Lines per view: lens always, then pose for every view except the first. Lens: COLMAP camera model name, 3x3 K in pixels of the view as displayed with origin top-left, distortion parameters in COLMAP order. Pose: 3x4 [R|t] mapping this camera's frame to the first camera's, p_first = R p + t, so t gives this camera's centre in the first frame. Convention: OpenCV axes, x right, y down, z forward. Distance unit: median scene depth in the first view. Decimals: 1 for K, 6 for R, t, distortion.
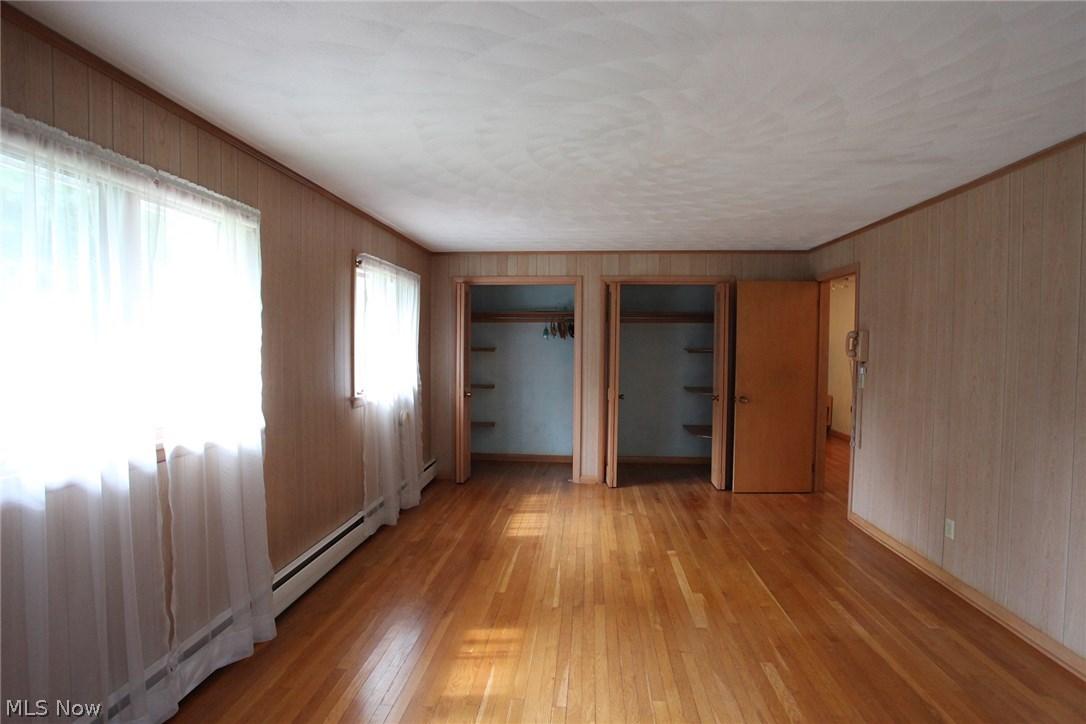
lens RADIAL K [[523.9, 0, 543.0], [0, 523.9, 362.0], [0, 0, 1]] dist [-0.073319, 0.028152]
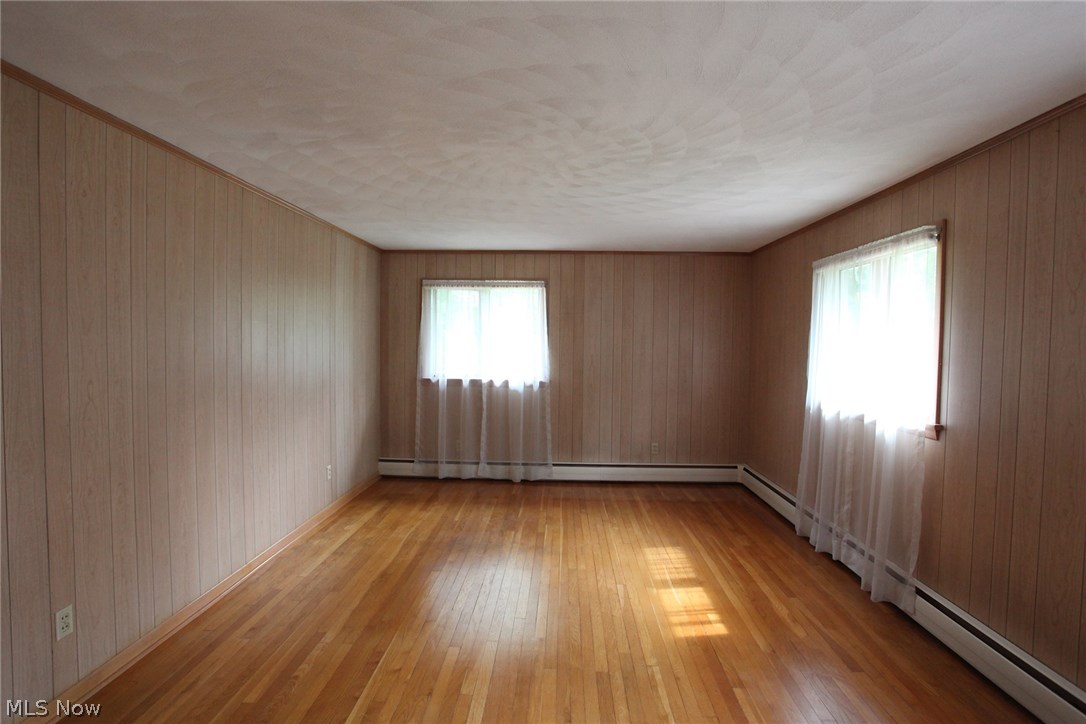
lens RADIAL K [[523.9, 0, 543.0], [0, 523.9, 362.0], [0, 0, 1]] dist [-0.073319, 0.028152]
pose [[-0.998602, -0.016305, -0.050281, 0.237394], [-0.020006, 0.997057, 0.074002, -0.061641], [0.048927, 0.074905, -0.995990, 1.665991]]
